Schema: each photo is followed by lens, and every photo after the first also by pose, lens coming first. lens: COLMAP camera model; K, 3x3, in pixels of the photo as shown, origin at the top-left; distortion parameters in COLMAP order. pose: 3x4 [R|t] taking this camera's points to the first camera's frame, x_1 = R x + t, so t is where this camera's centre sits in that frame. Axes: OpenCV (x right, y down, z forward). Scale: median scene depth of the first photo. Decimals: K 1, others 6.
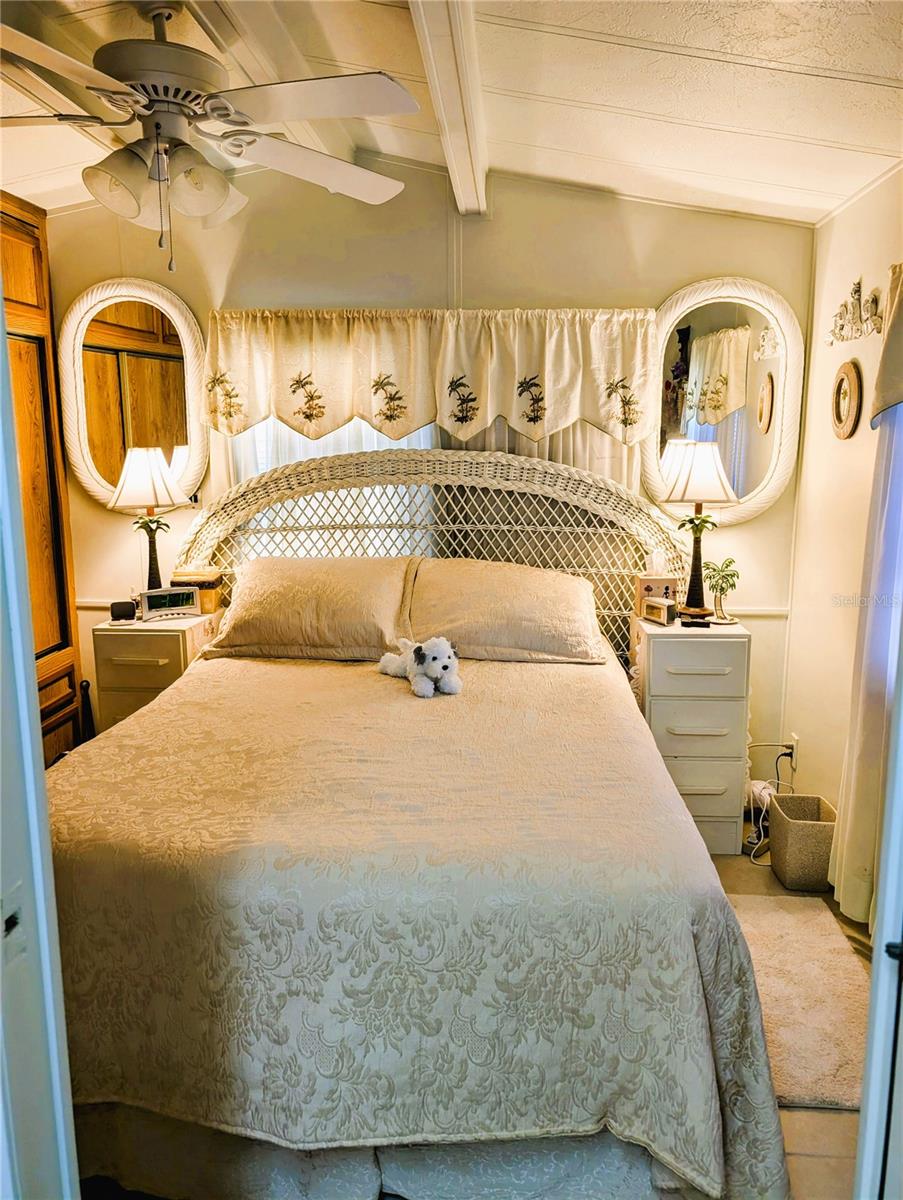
lens RADIAL K [[877.6, 0, 450.9], [0, 877.6, 601.1], [0, 0, 1]] dist [0.032019, -0.027634]
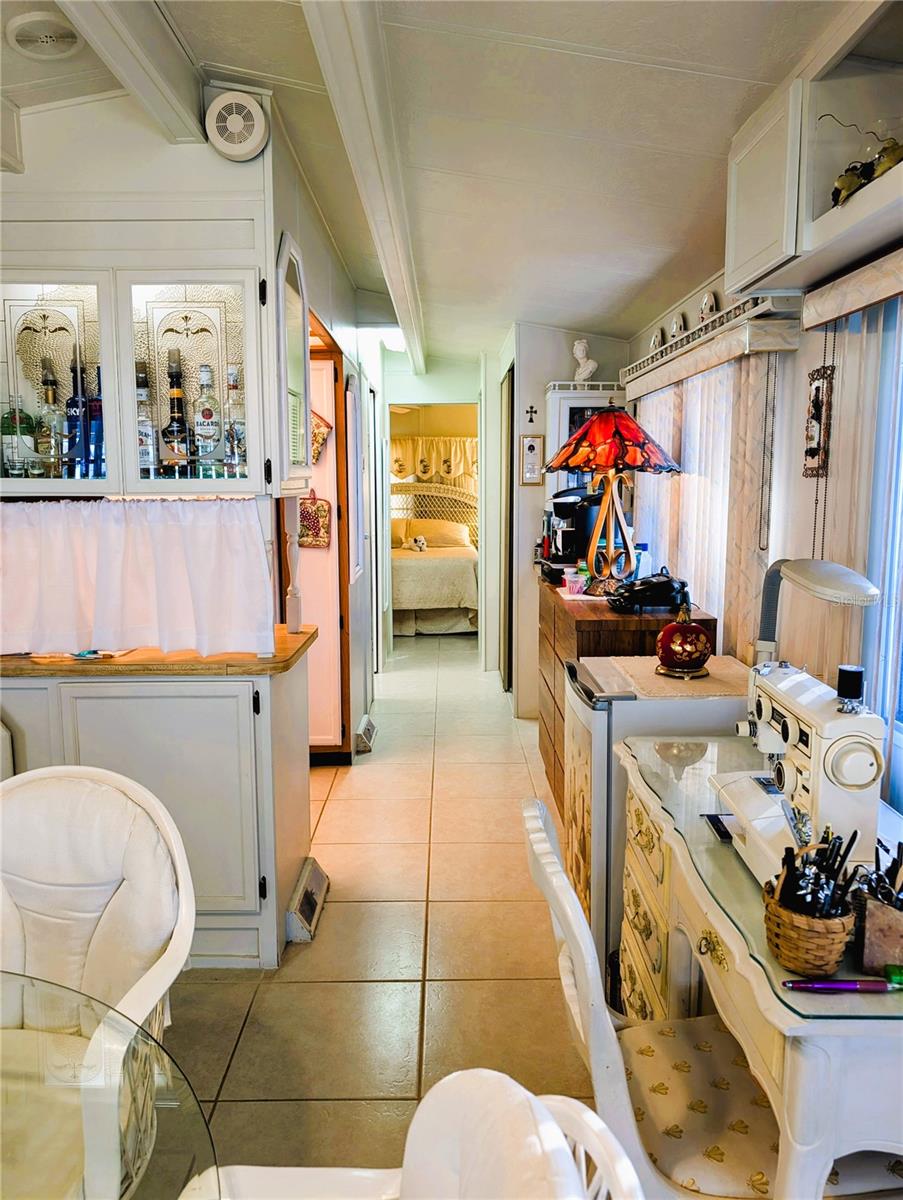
lens RADIAL K [[877.6, 0, 452.2], [0, 877.6, 596.3], [0, 0, 1]] dist [0.032019, -0.027634]
pose [[0.997141, -0.010075, 0.074892, -0.122782], [0.014039, 0.998518, -0.052587, 0.378646], [-0.074251, 0.053488, 0.995804, -1.995506]]
